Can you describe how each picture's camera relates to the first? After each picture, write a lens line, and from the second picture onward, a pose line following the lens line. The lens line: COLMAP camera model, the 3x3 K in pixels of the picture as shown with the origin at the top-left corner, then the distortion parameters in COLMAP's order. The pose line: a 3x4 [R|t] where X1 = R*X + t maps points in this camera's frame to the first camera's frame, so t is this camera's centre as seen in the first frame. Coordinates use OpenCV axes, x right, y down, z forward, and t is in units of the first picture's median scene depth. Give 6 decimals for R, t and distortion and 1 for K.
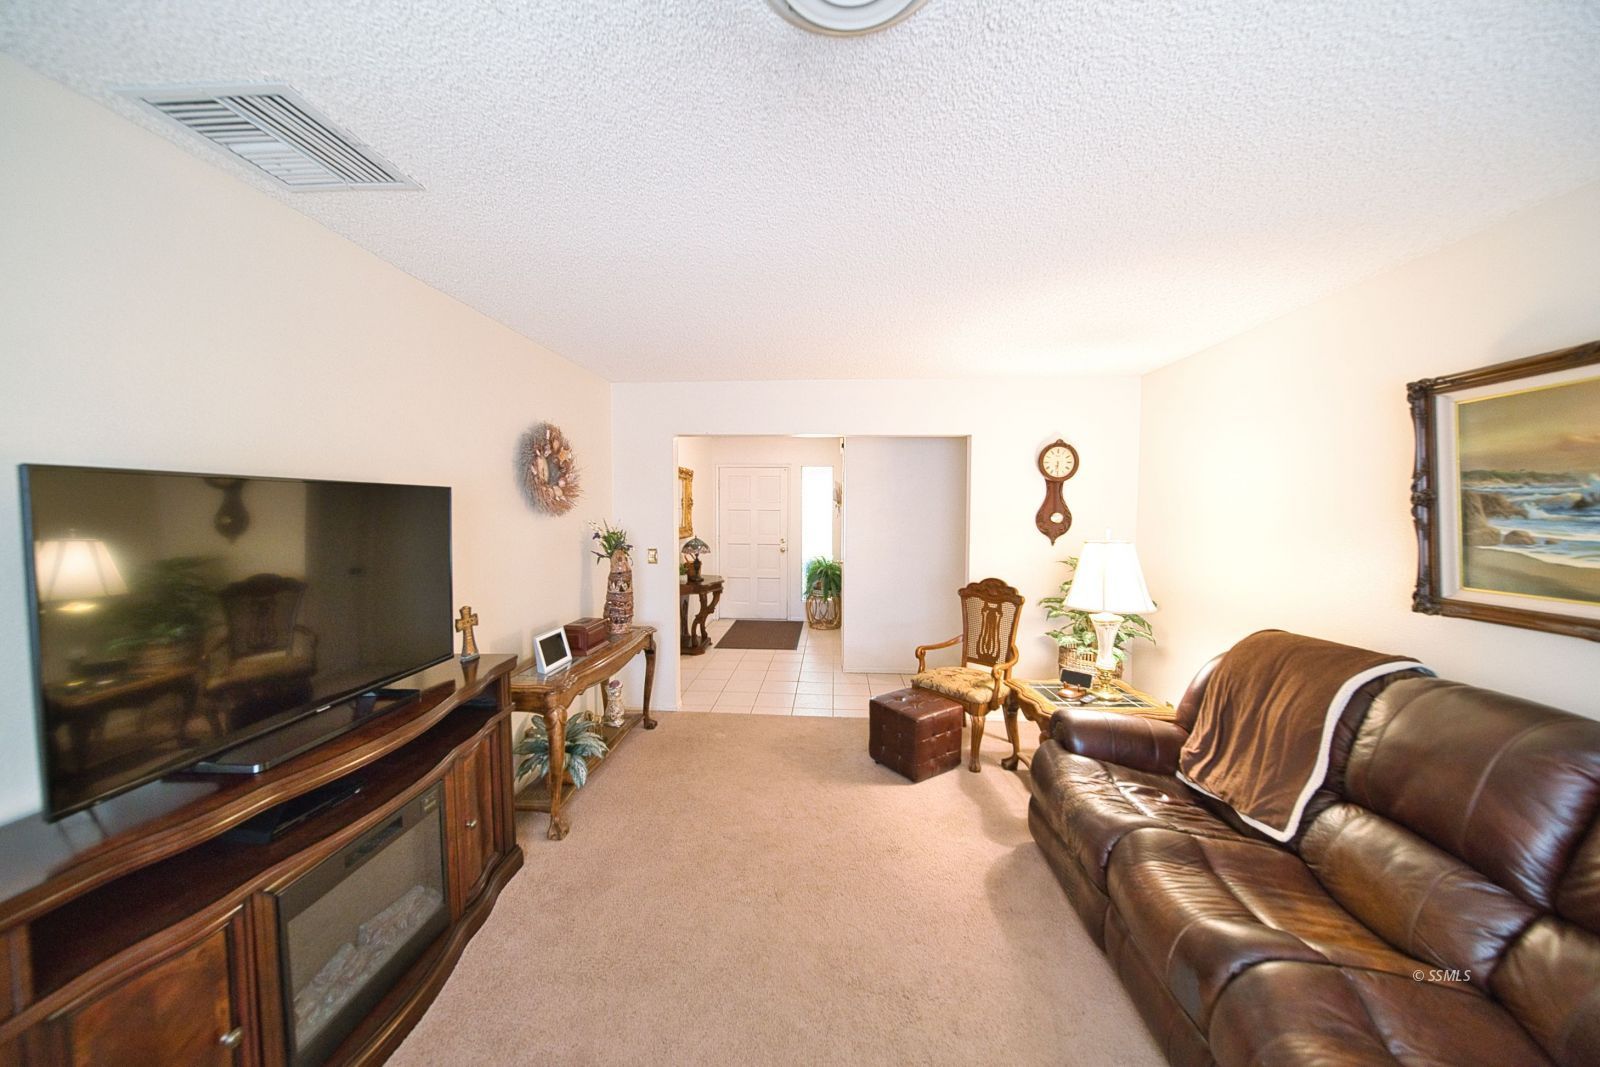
lens RADIAL K [[556.4, 0, 798.0], [0, 556.4, 530.7], [0, 0, 1]] dist [0.001800, -0.002384]
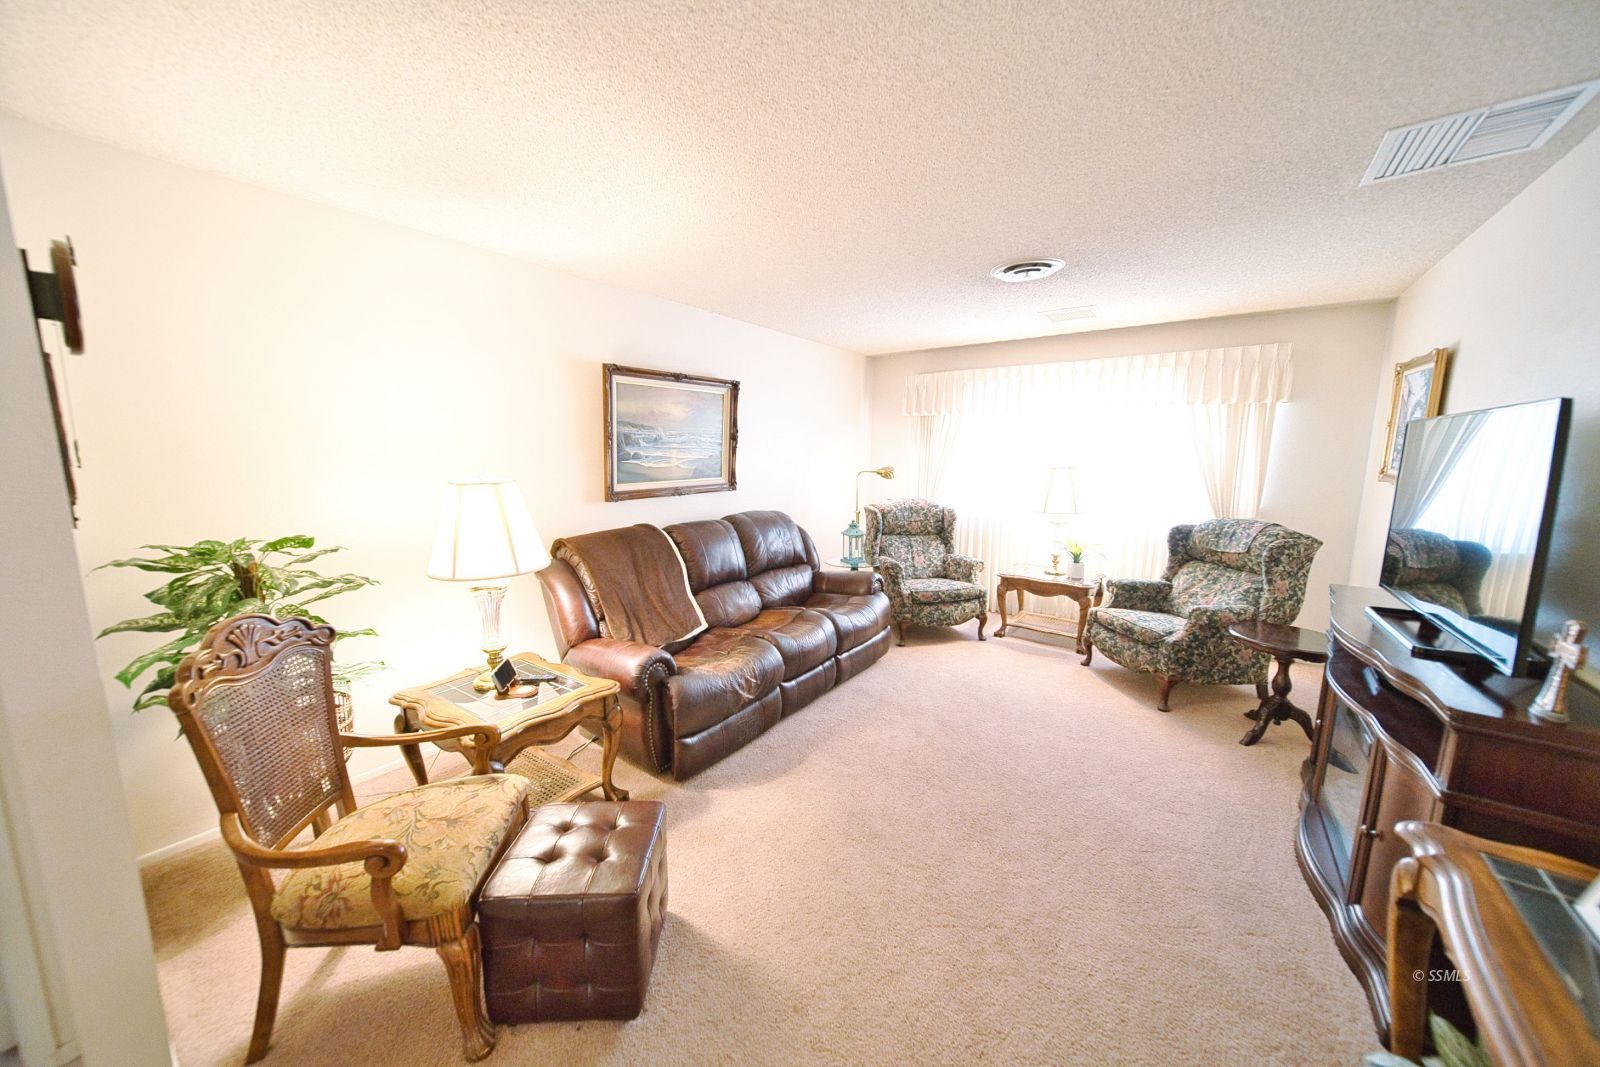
lens RADIAL K [[556.4, 0, 798.0], [0, 556.4, 530.7], [0, 0, 1]] dist [0.001800, -0.002384]
pose [[-0.840447, -0.082957, 0.535507, -0.219451], [0.015507, 0.984126, 0.176791, -0.044958], [-0.541673, 0.156887, -0.825819, 1.567463]]
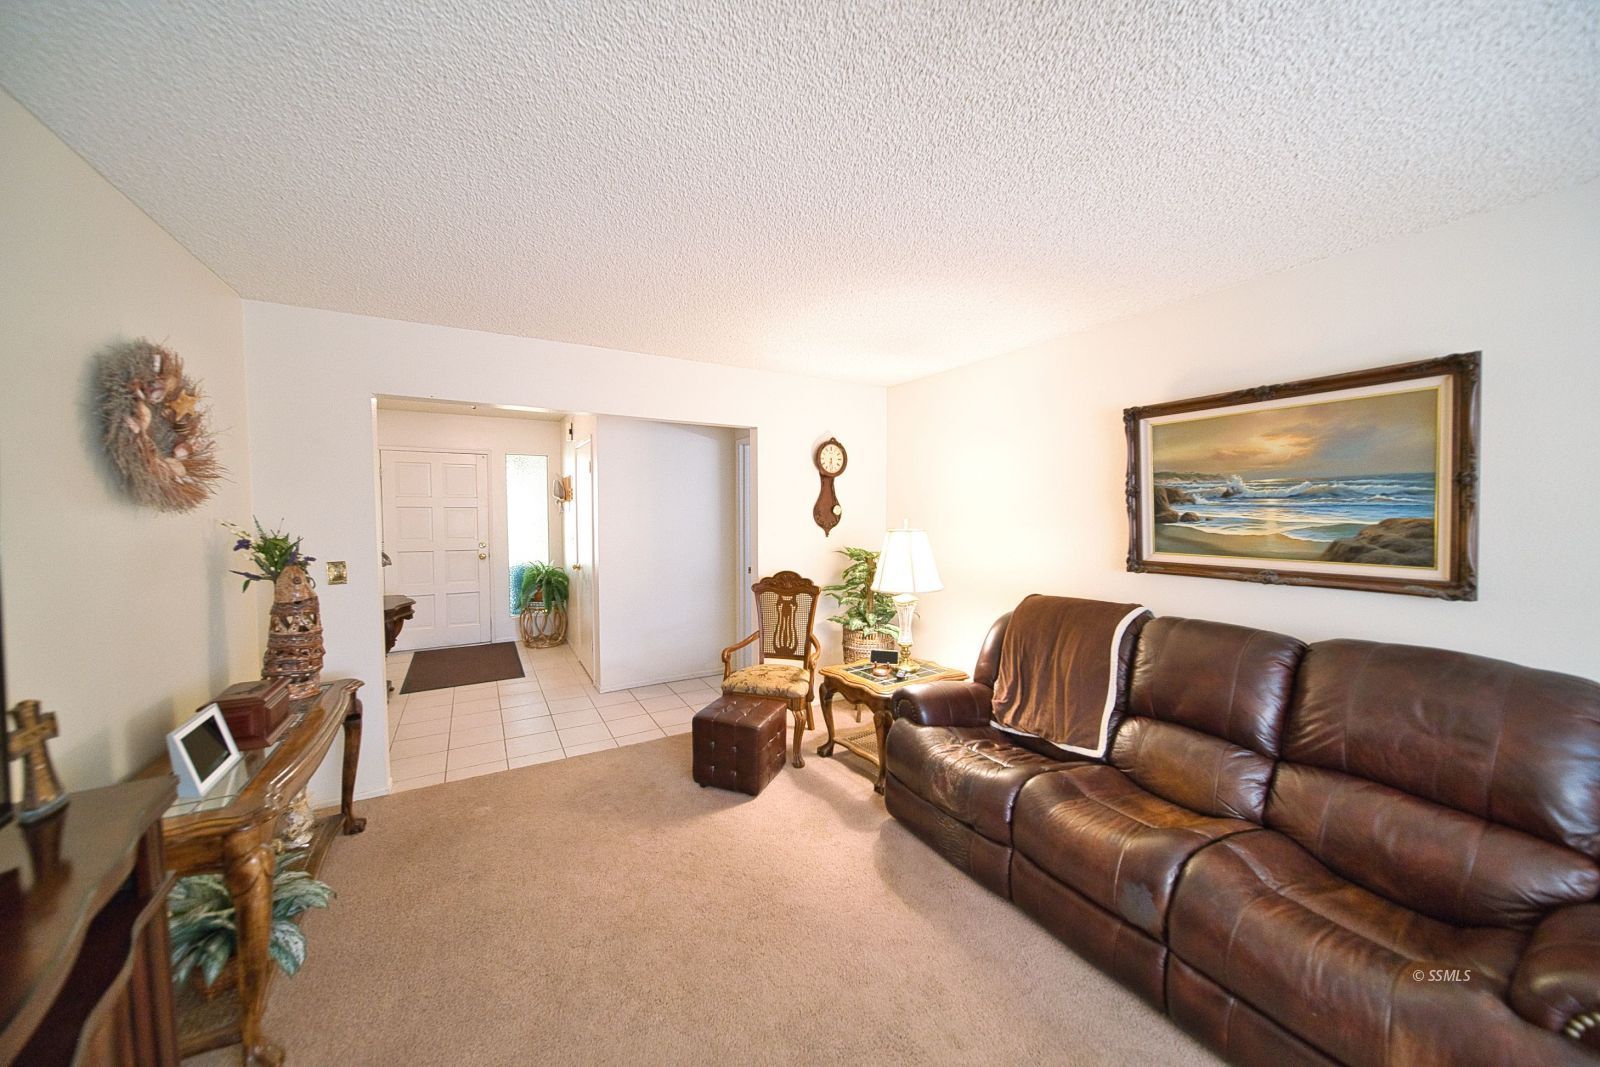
lens RADIAL K [[556.4, 0, 798.0], [0, 556.4, 530.7], [0, 0, 1]] dist [0.001800, -0.002384]
pose [[0.827300, -0.026652, 0.561128, -0.277636], [0.025778, 0.999623, 0.009472, 0.005114], [-0.561168, 0.006629, 0.827675, 0.222289]]
